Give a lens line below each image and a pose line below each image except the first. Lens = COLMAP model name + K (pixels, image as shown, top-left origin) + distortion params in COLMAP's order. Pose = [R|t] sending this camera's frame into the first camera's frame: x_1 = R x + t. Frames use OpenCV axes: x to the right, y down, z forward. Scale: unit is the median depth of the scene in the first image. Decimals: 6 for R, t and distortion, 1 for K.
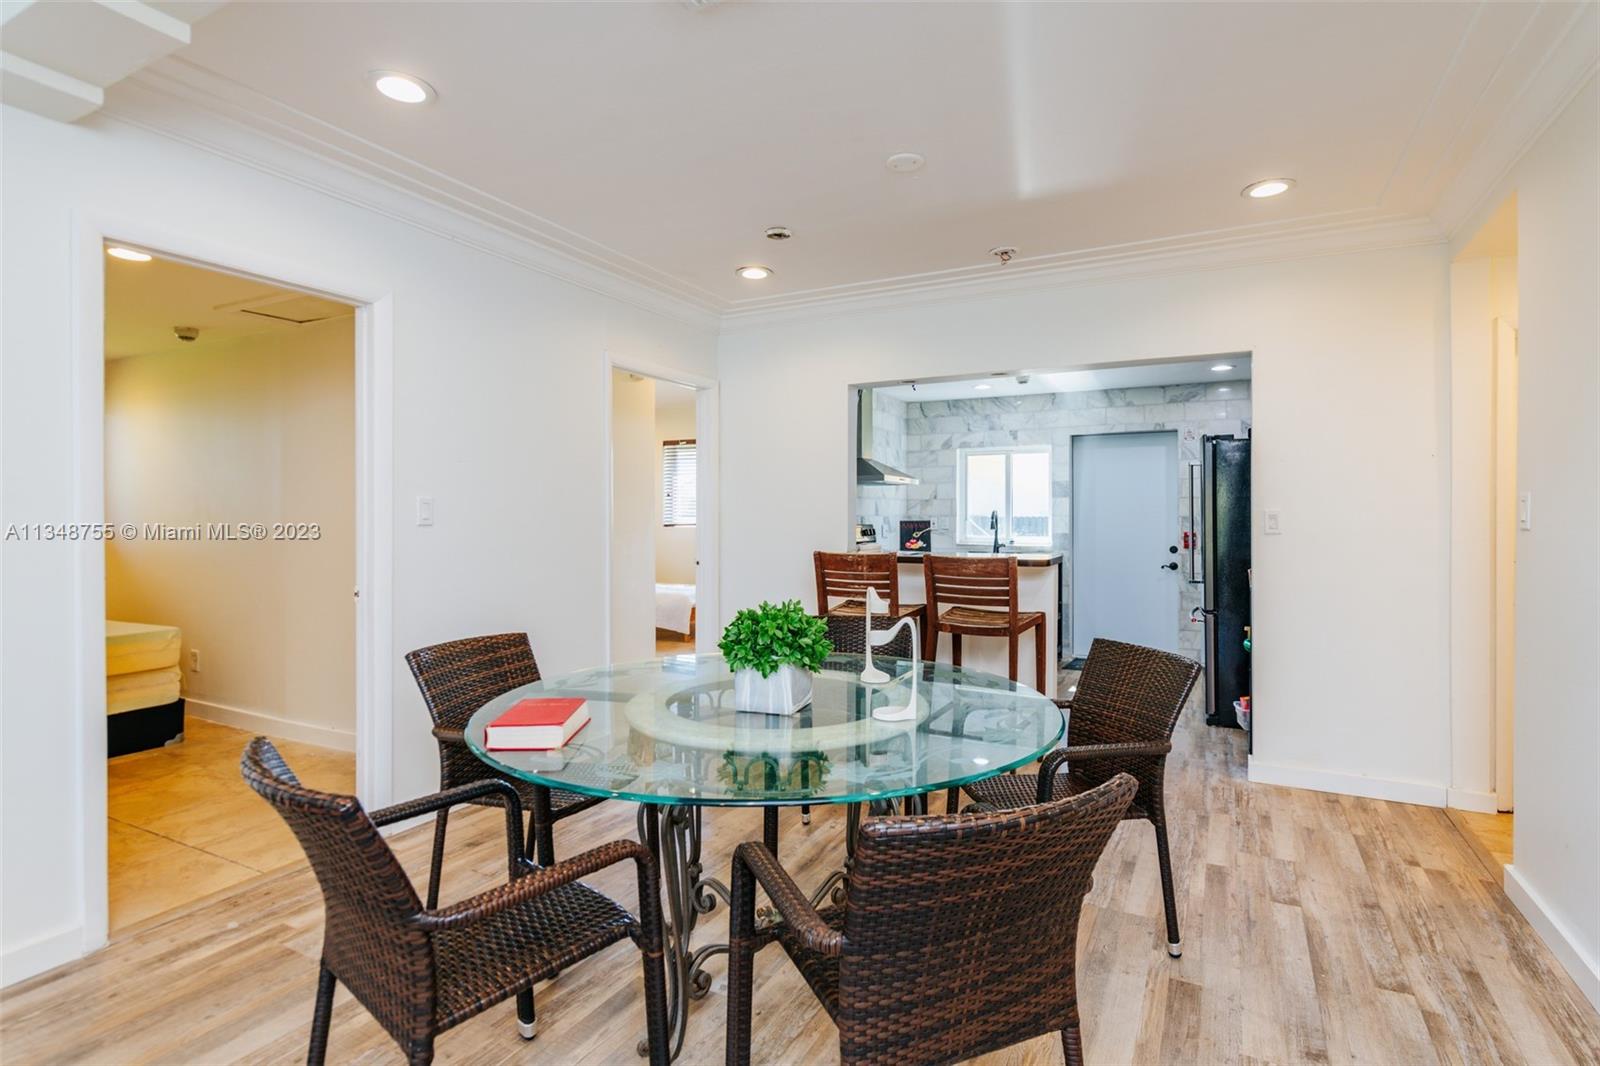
lens RADIAL K [[800.8, 0, 799.7], [0, 800.8, 517.3], [0, 0, 1]] dist [0.002346, -0.002646]
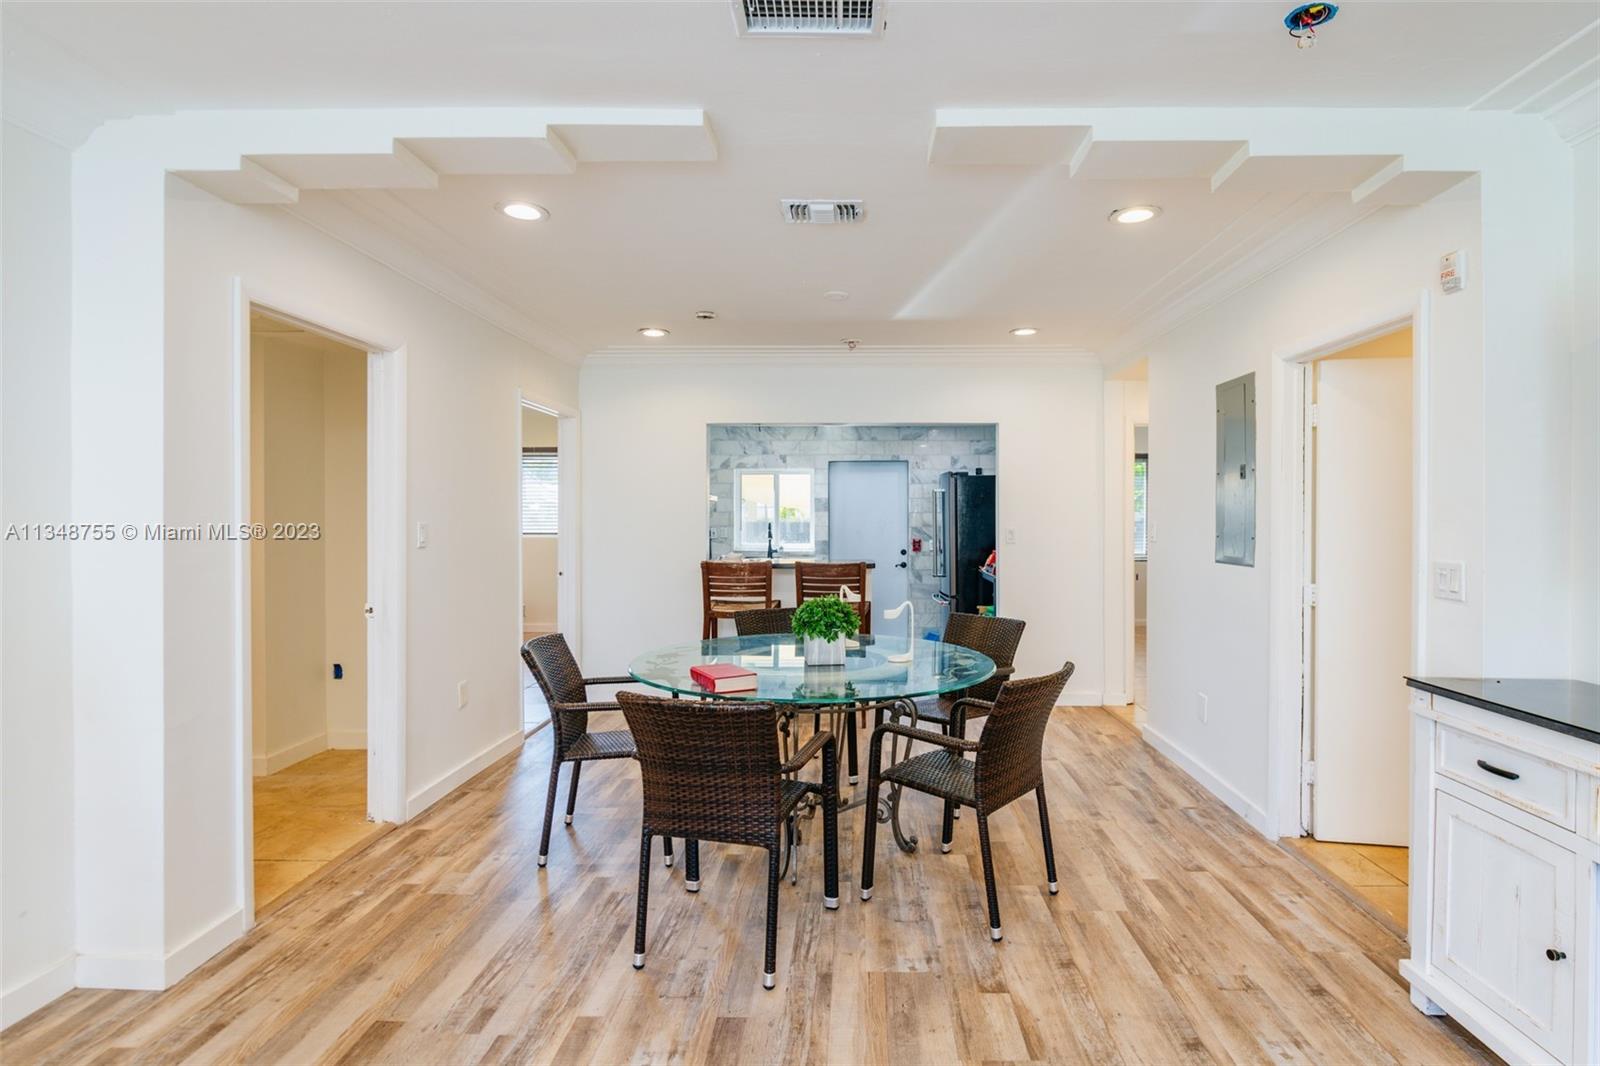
lens RADIAL K [[800.8, 0, 841.6], [0, 800.8, 517.6], [0, 0, 1]] dist [0.002346, -0.002646]
pose [[0.898307, -0.001238, 0.439368, -0.275238], [0.002667, 0.999993, -0.002634, -0.017775], [-0.439361, 0.003538, 0.898304, -0.174503]]
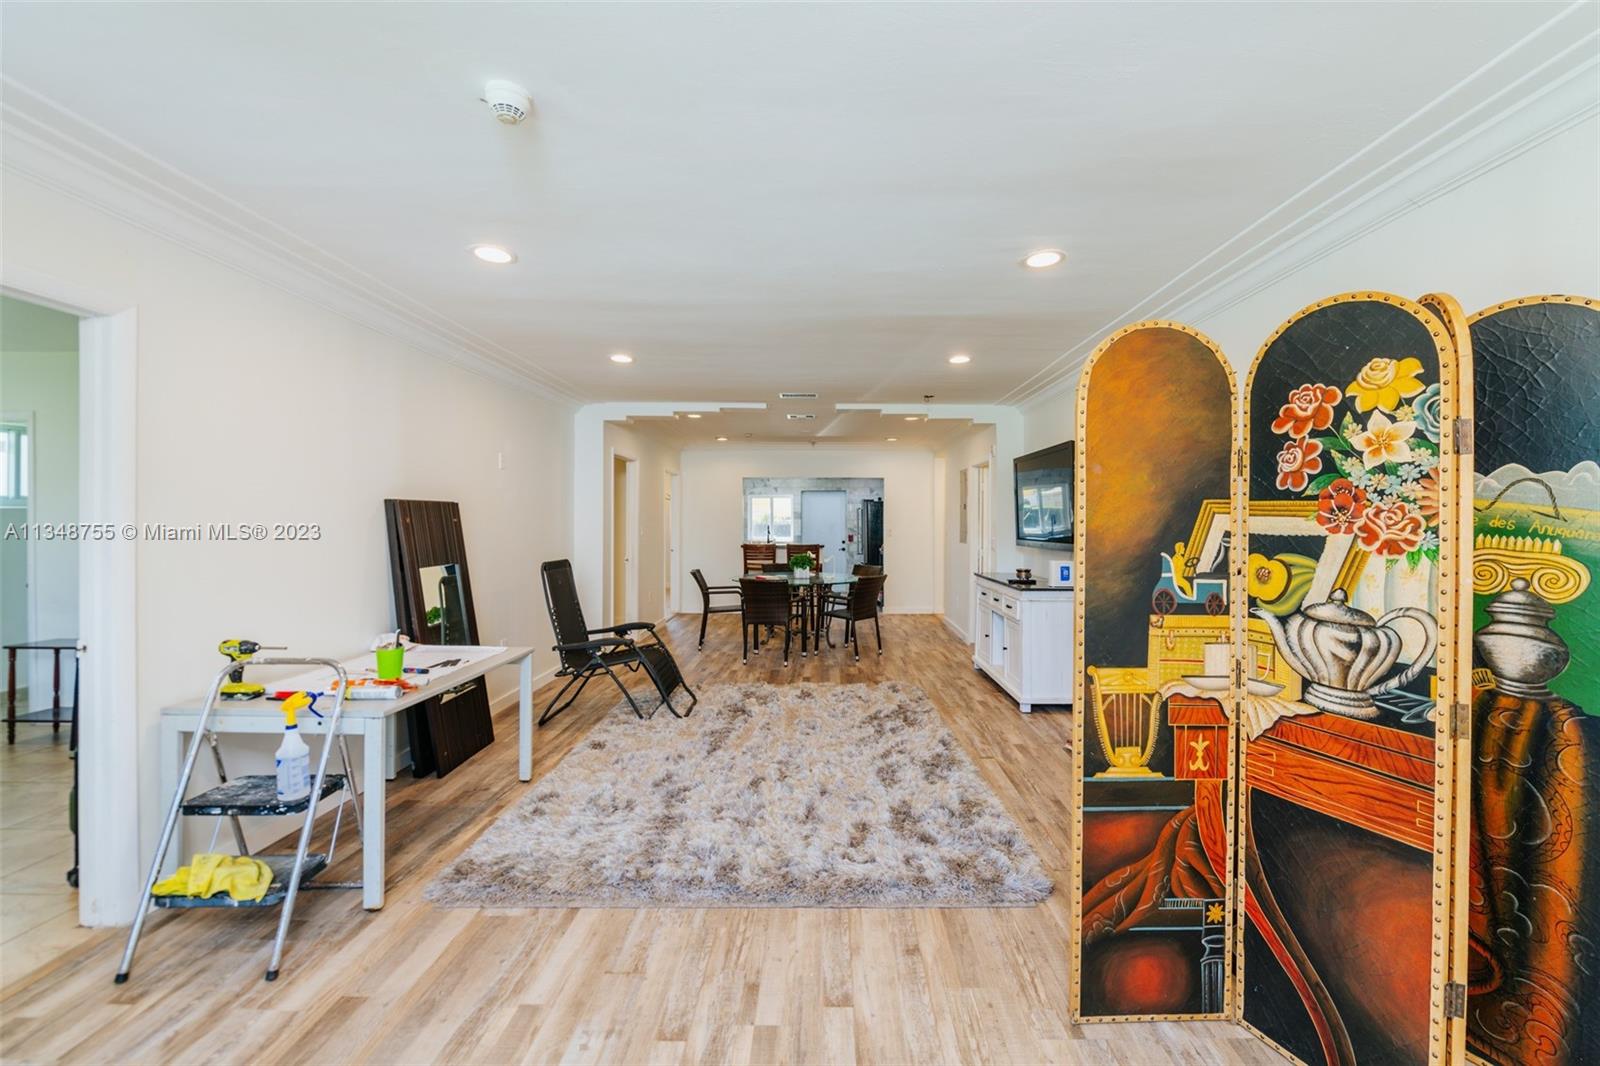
lens RADIAL K [[615.8, 0, 799.3], [0, 615.8, 521.2], [0, 0, 1]] dist [-0.001532, -0.001662]
pose [[0.905257, -0.000188, 0.424865, -0.566301], [0.000872, 0.999999, -0.001417, -0.023984], [-0.424864, 0.001653, 0.905255, -0.776171]]
